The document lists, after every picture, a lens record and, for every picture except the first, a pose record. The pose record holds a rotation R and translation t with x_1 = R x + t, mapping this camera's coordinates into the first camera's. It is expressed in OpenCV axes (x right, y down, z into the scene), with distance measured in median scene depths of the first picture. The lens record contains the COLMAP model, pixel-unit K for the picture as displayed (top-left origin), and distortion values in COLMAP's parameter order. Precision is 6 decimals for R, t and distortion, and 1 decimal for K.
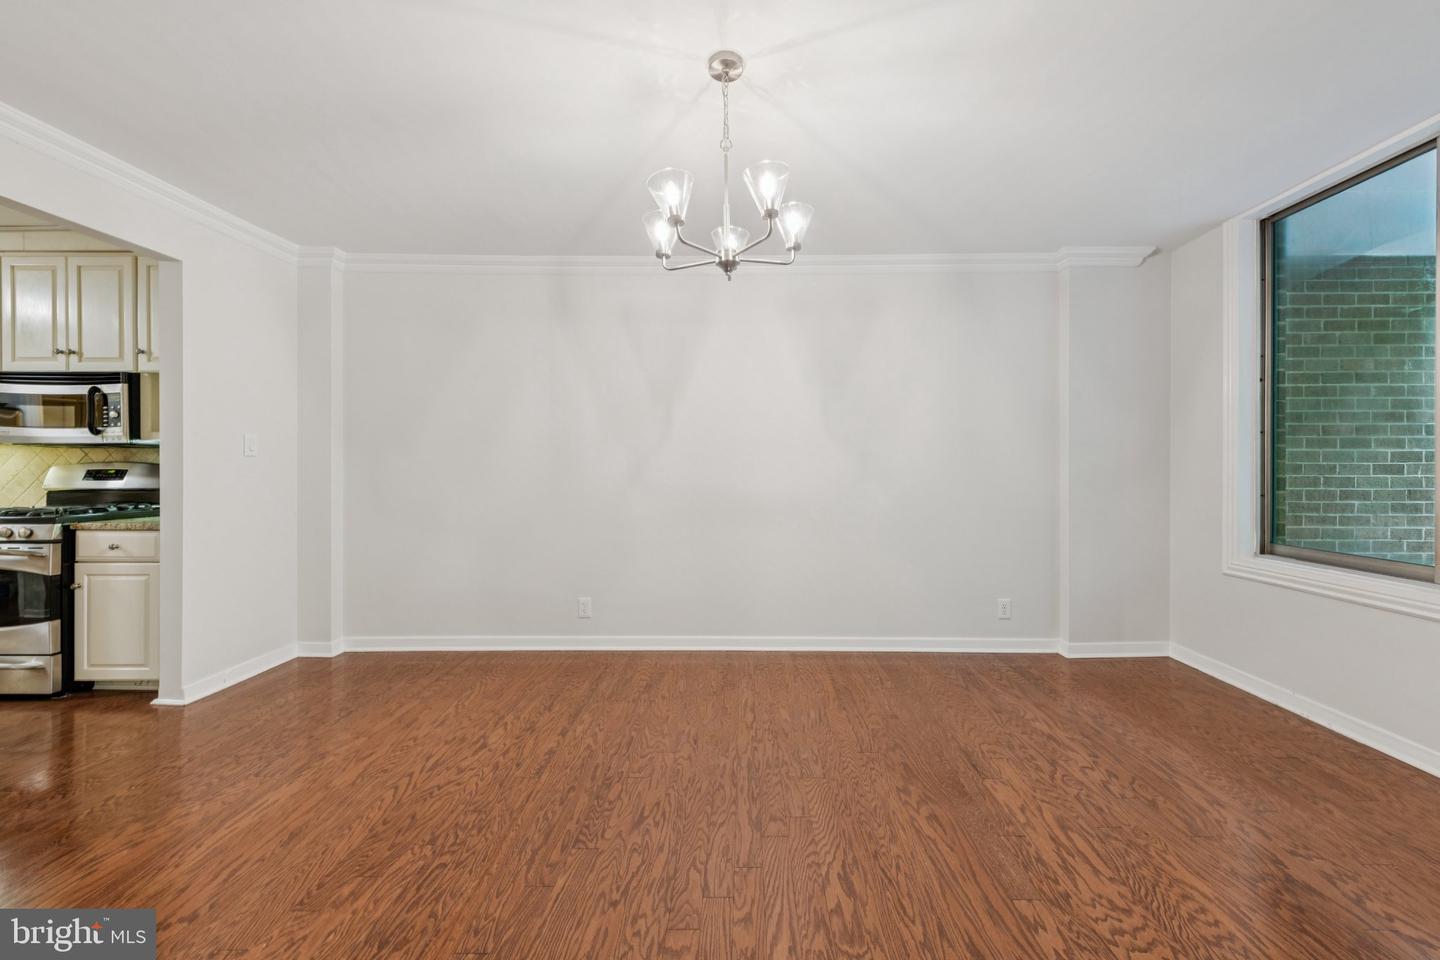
lens RADIAL K [[575.2, 0, 736.9], [0, 575.2, 468.2], [0, 0, 1]] dist [0.000485, 0.000301]
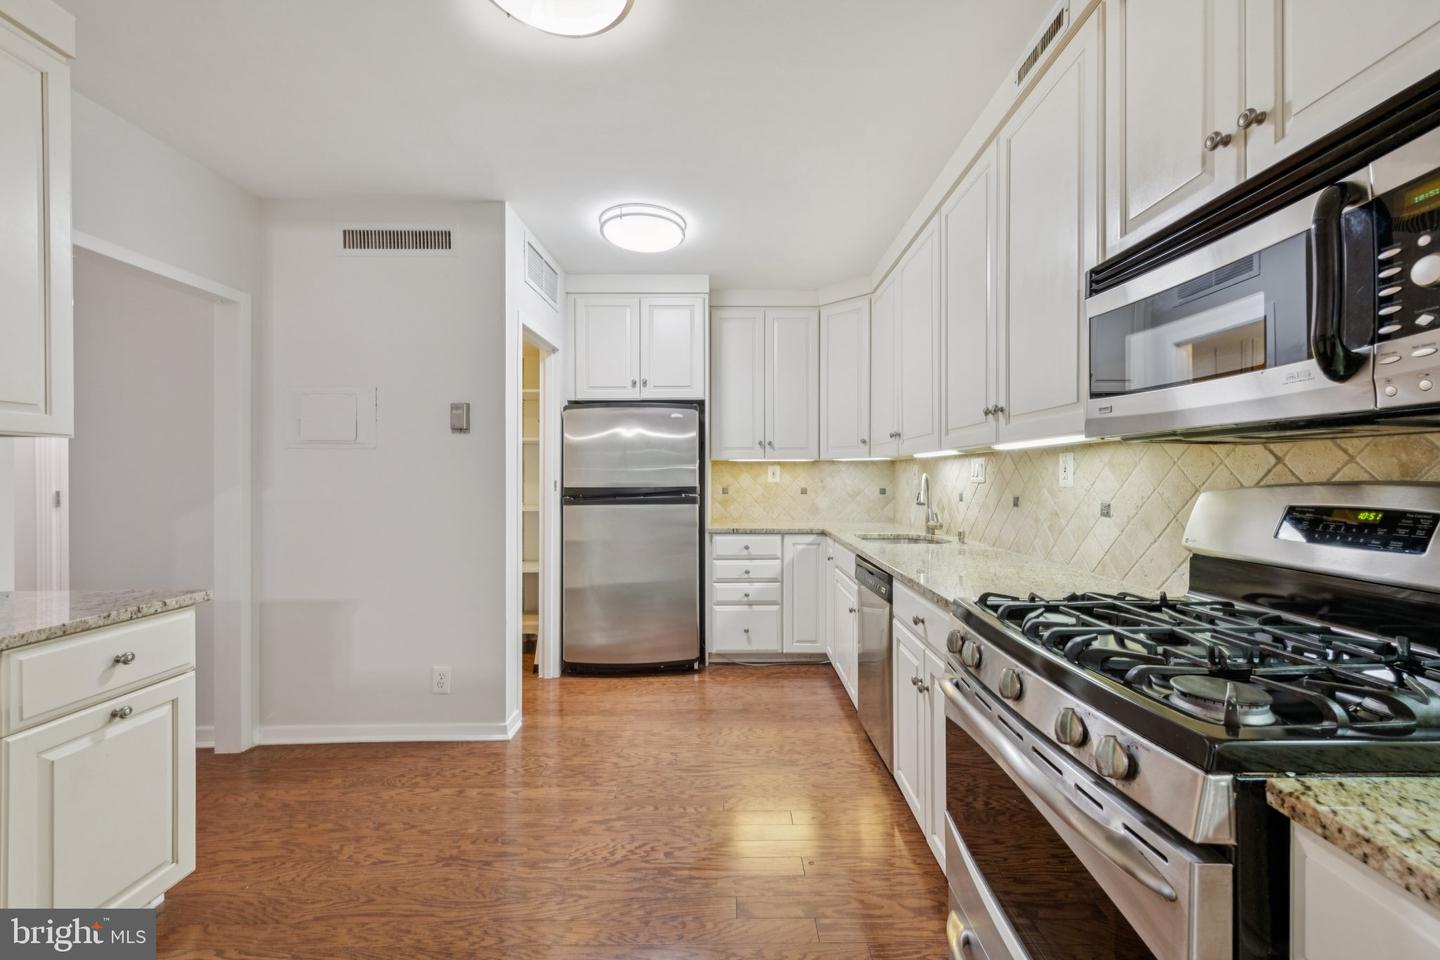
lens RADIAL K [[575.2, 0, 736.9], [0, 575.2, 468.2], [0, 0, 1]] dist [0.000485, 0.000301]
pose [[0.016668, -0.006364, -0.999841, -0.858749], [-0.005769, 0.999962, -0.006461, -0.015996], [0.999844, 0.005876, 0.016630, 0.724538]]
